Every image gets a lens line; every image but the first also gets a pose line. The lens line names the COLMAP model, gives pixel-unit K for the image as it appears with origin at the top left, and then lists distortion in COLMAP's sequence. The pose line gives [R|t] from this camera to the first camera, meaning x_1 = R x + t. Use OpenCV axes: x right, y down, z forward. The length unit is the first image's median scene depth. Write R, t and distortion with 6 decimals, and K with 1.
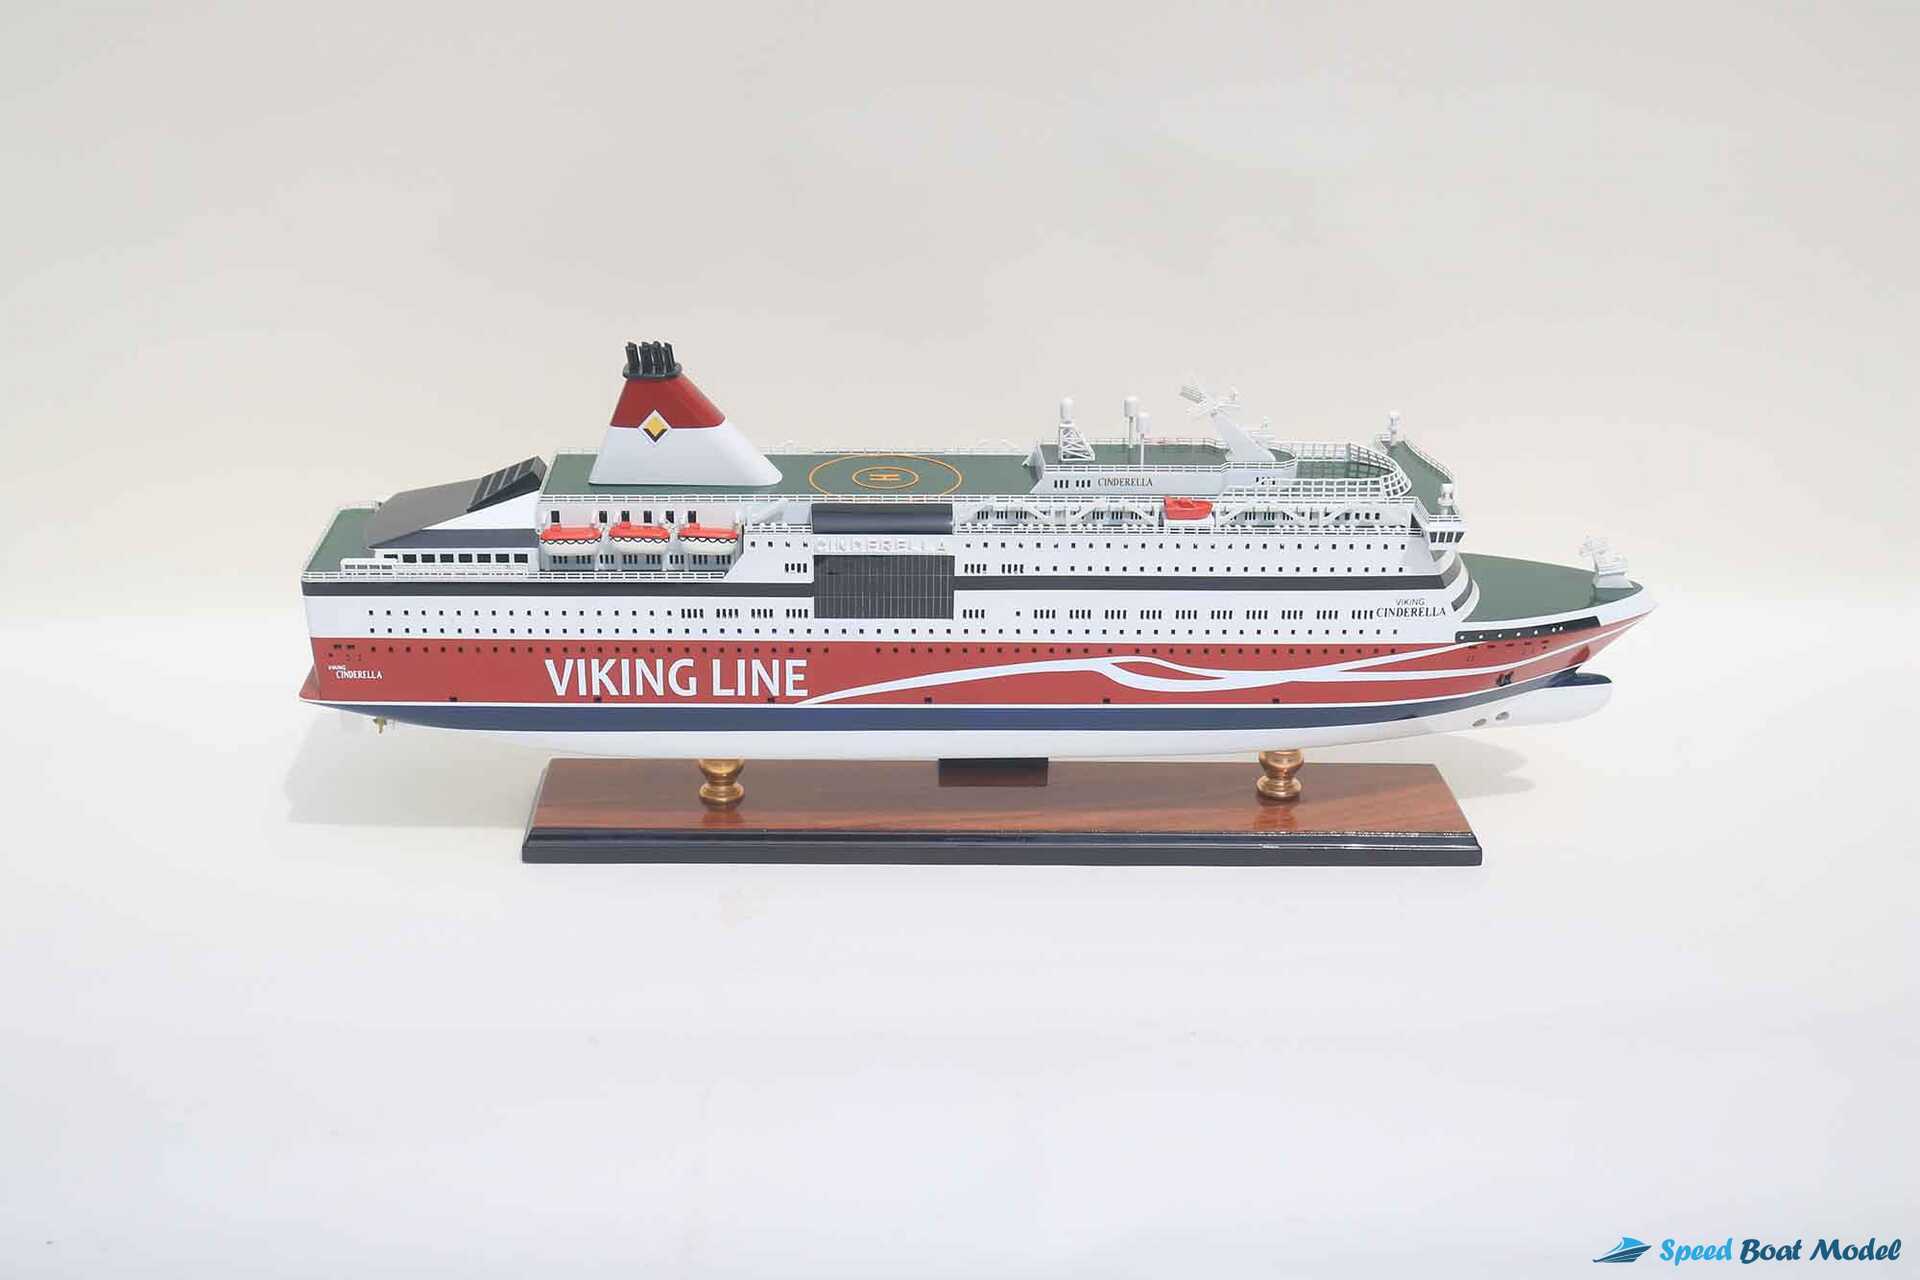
lens RADIAL K [[2447.3, 0, 929.2], [0, 2447.3, 604.7], [0, 0, 1]] dist [-0.090287, 0.000000]
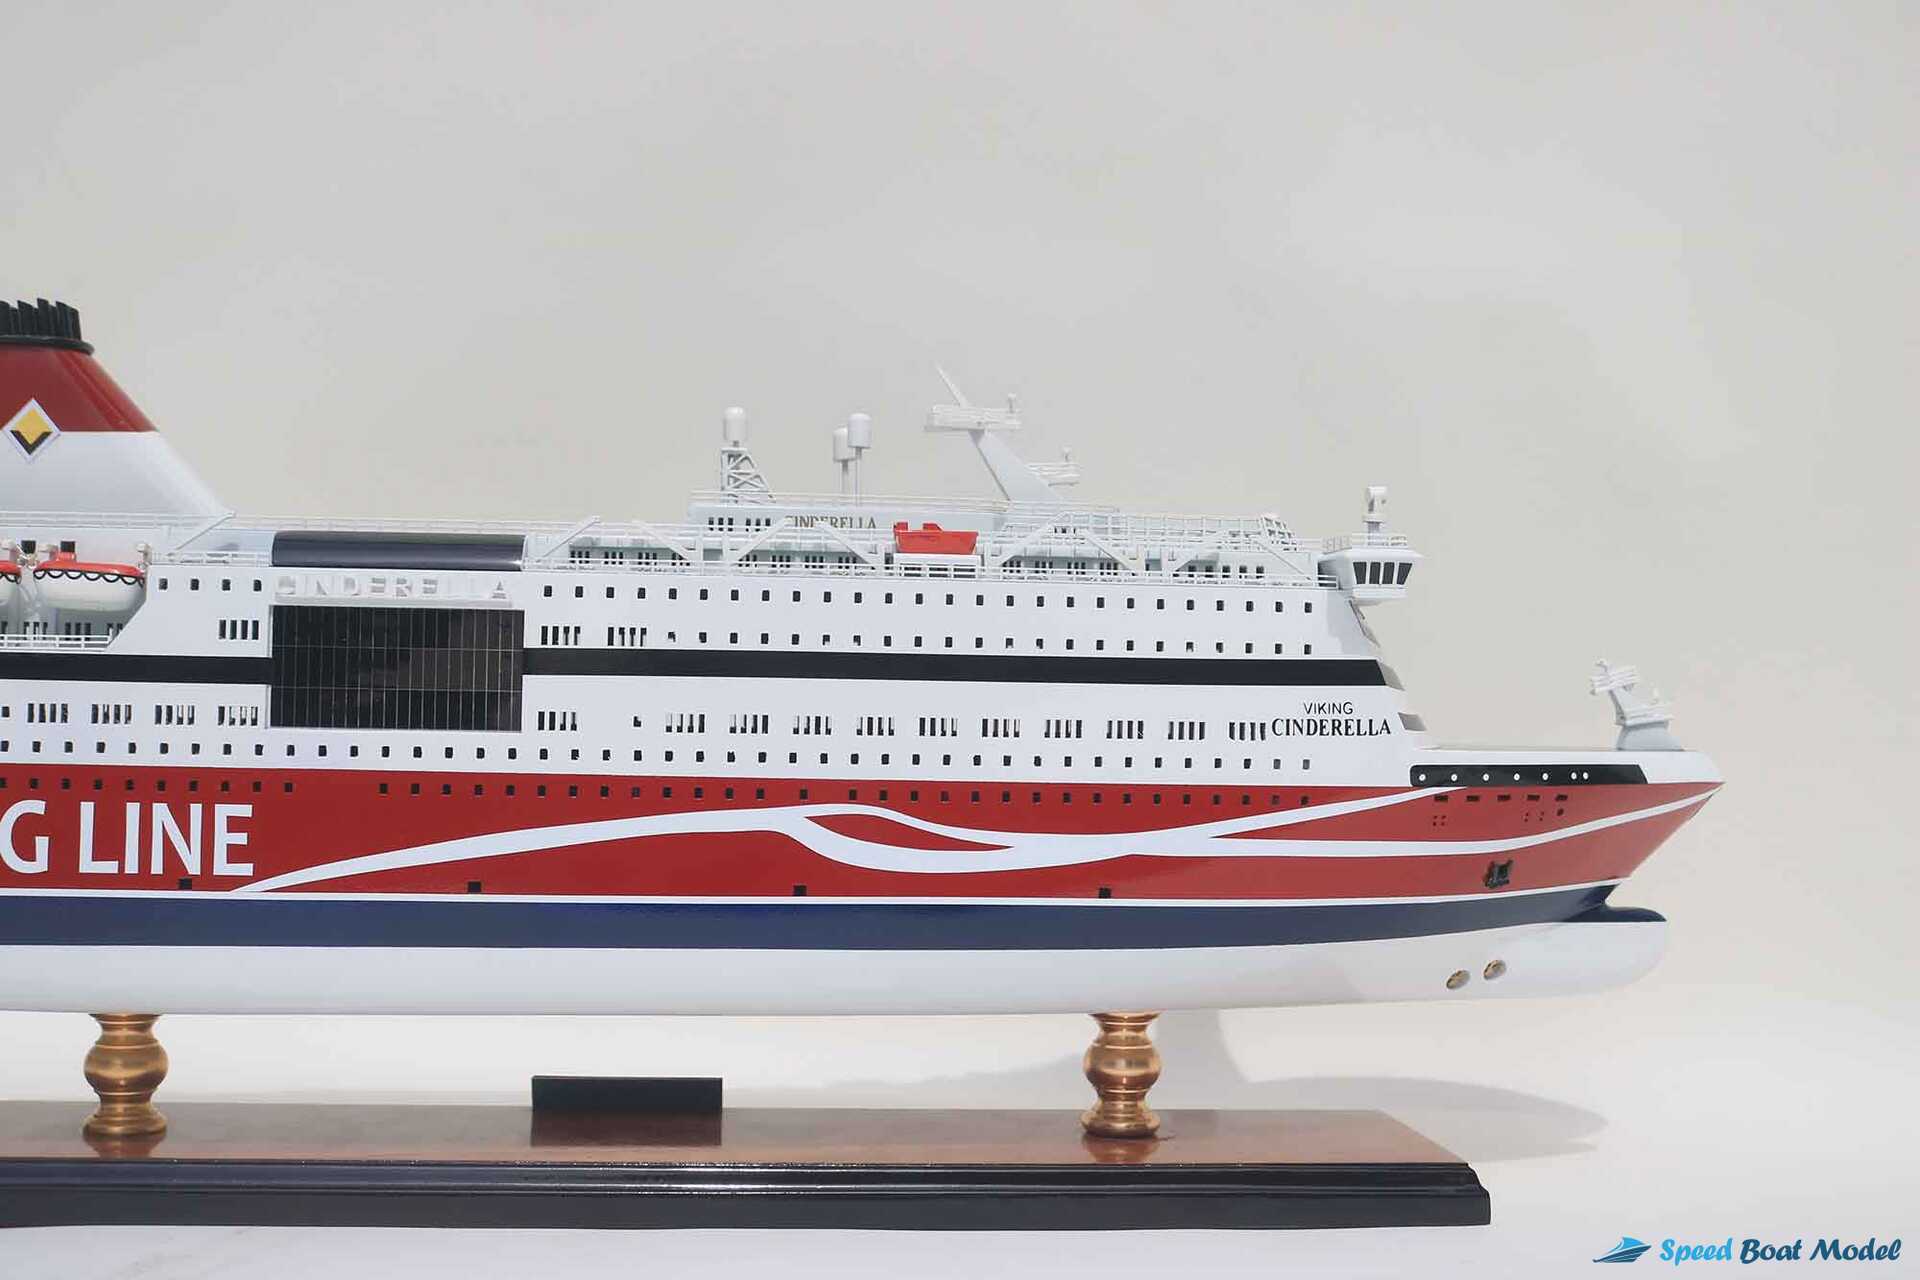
lens RADIAL K [[2259.3, 0, 930.6], [0, 2259.3, 645.4], [0, 0, 1]] dist [-0.086923, 0.000000]
pose [[0.997649, 0.003043, 0.068461, 0.067579], [0.023057, 0.925862, -0.377157, 0.183210], [-0.064533, 0.377849, 0.923616, 0.511064]]
